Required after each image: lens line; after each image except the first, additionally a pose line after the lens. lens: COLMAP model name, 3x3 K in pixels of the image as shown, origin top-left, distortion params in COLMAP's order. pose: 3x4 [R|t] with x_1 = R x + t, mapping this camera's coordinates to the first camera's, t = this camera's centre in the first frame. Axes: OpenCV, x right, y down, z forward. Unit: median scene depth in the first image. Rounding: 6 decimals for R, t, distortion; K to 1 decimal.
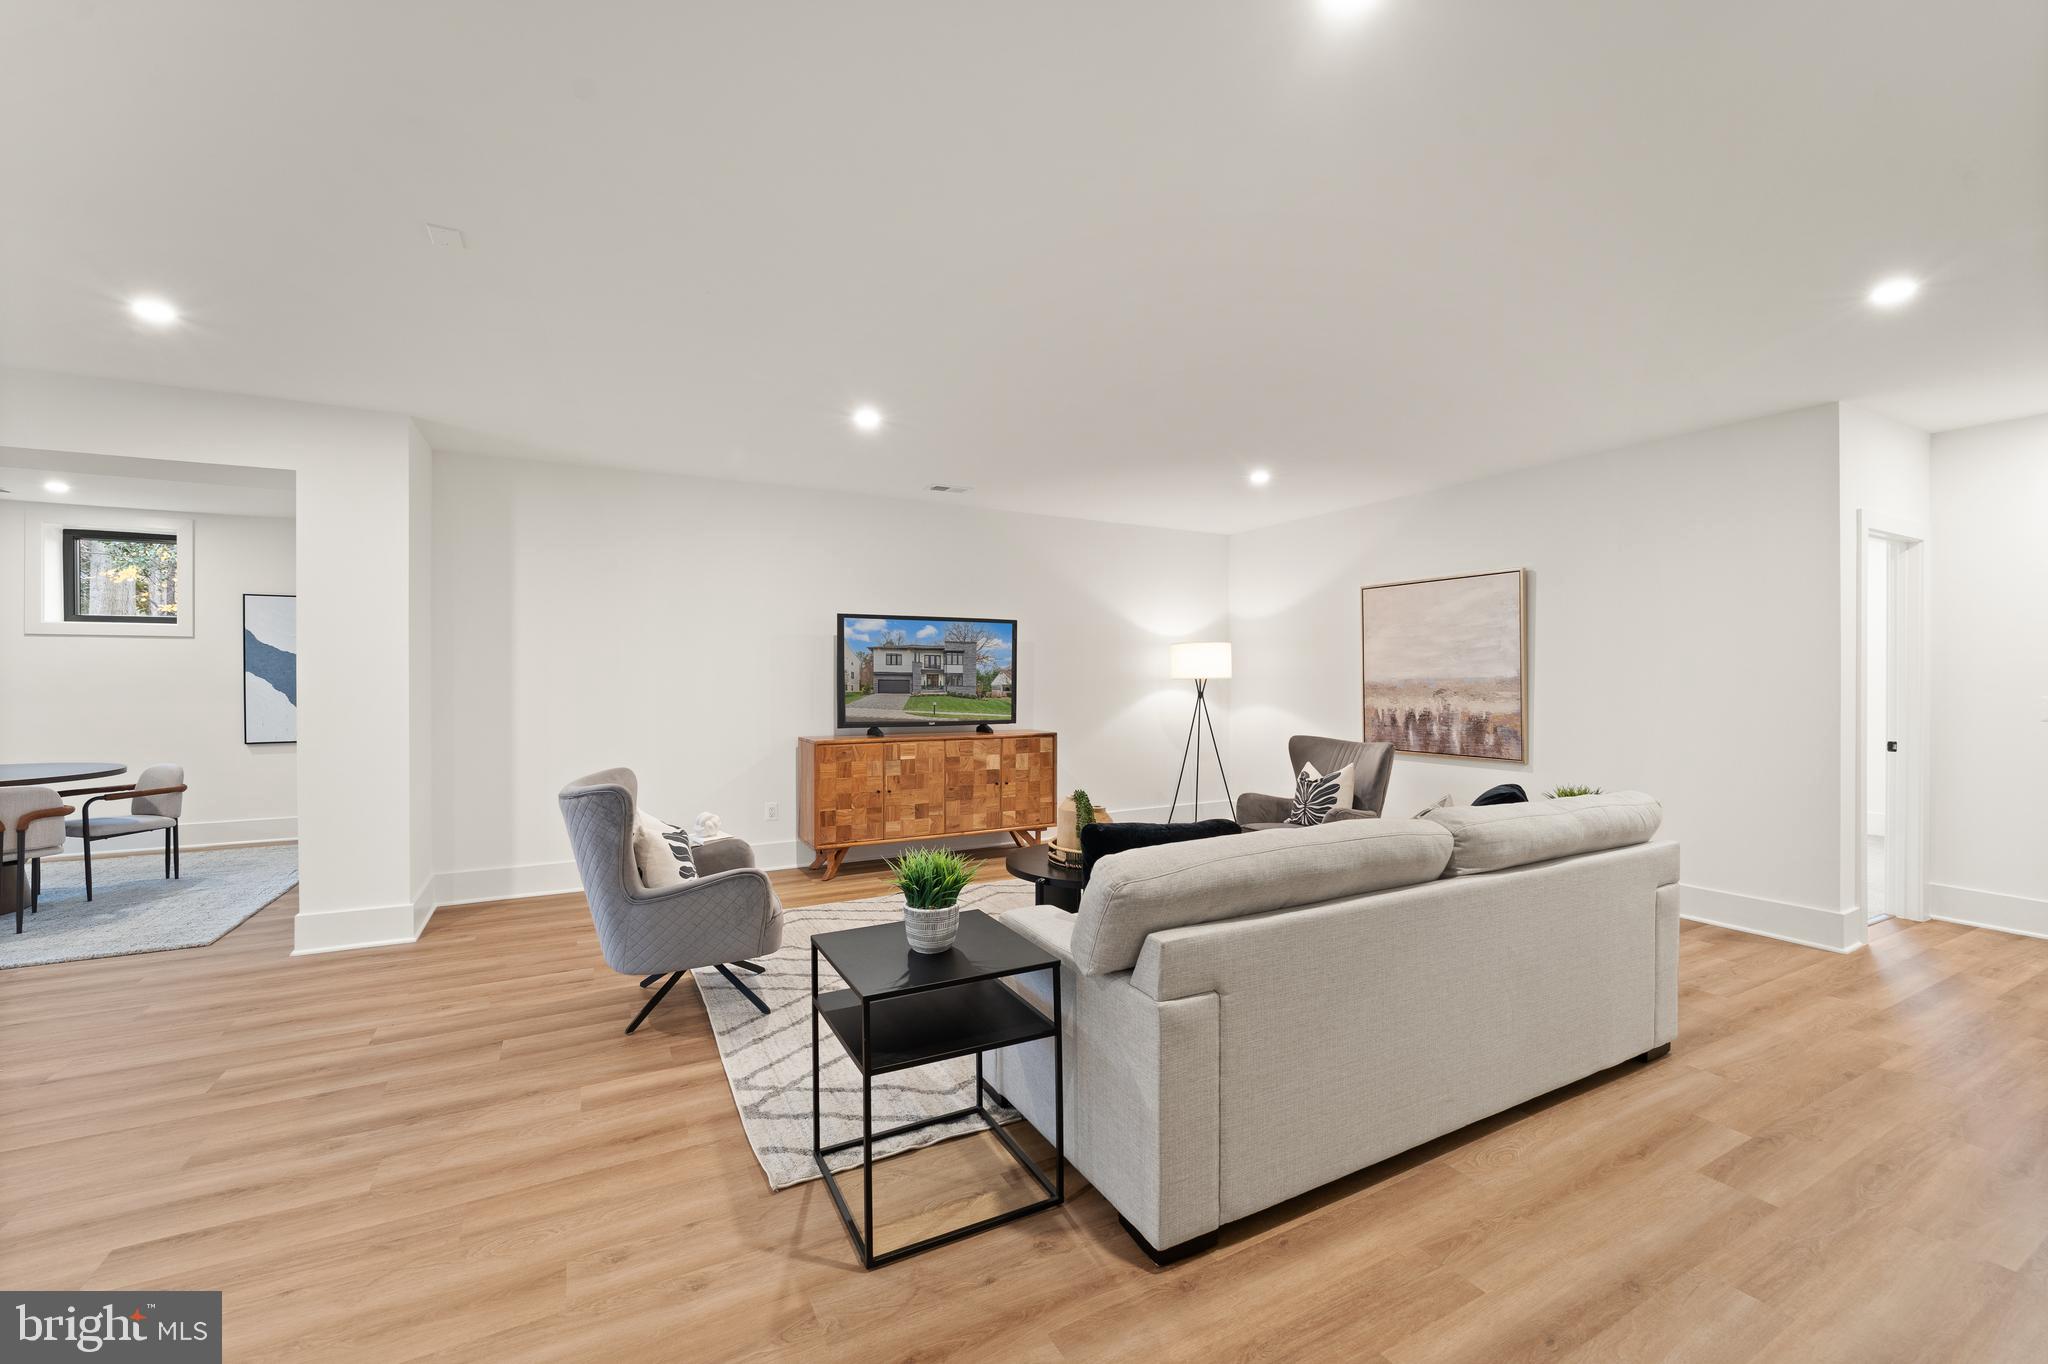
lens RADIAL K [[833.8, 0, 1028.6], [0, 833.8, 687.2], [0, 0, 1]] dist [-0.006277, -0.000329]
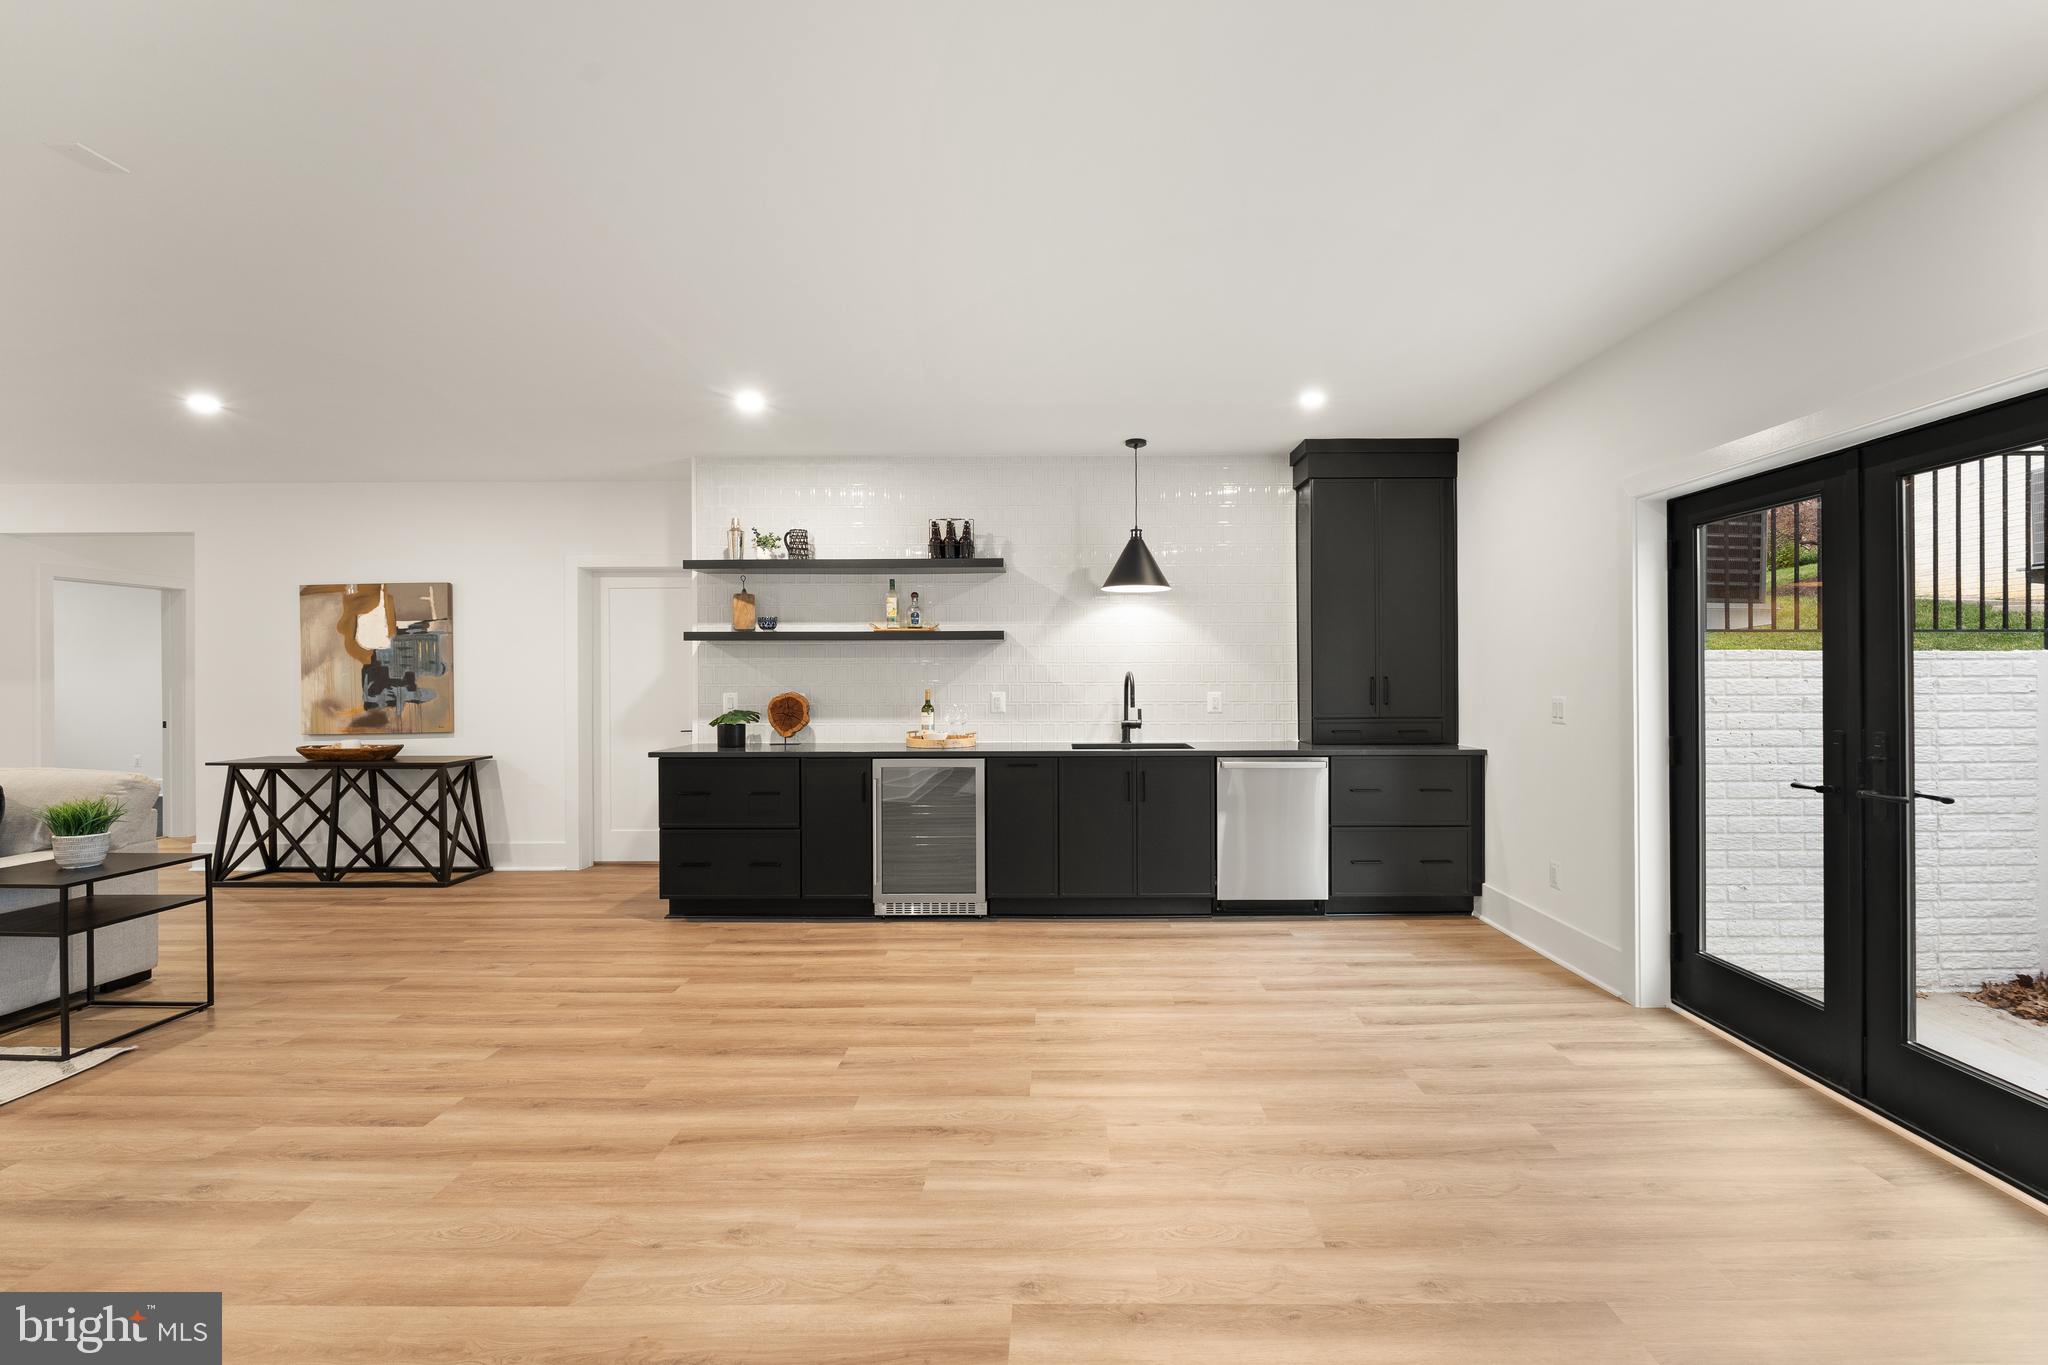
lens RADIAL K [[849.2, 0, 1052.6], [0, 849.2, 677.1], [0, 0, 1]] dist [-0.004690, -0.000148]
pose [[-0.877921, 0.002506, 0.478800, -0.838017], [0.005433, 0.999974, 0.004728, -0.002998], [-0.478775, 0.006752, -0.877912, 0.542795]]
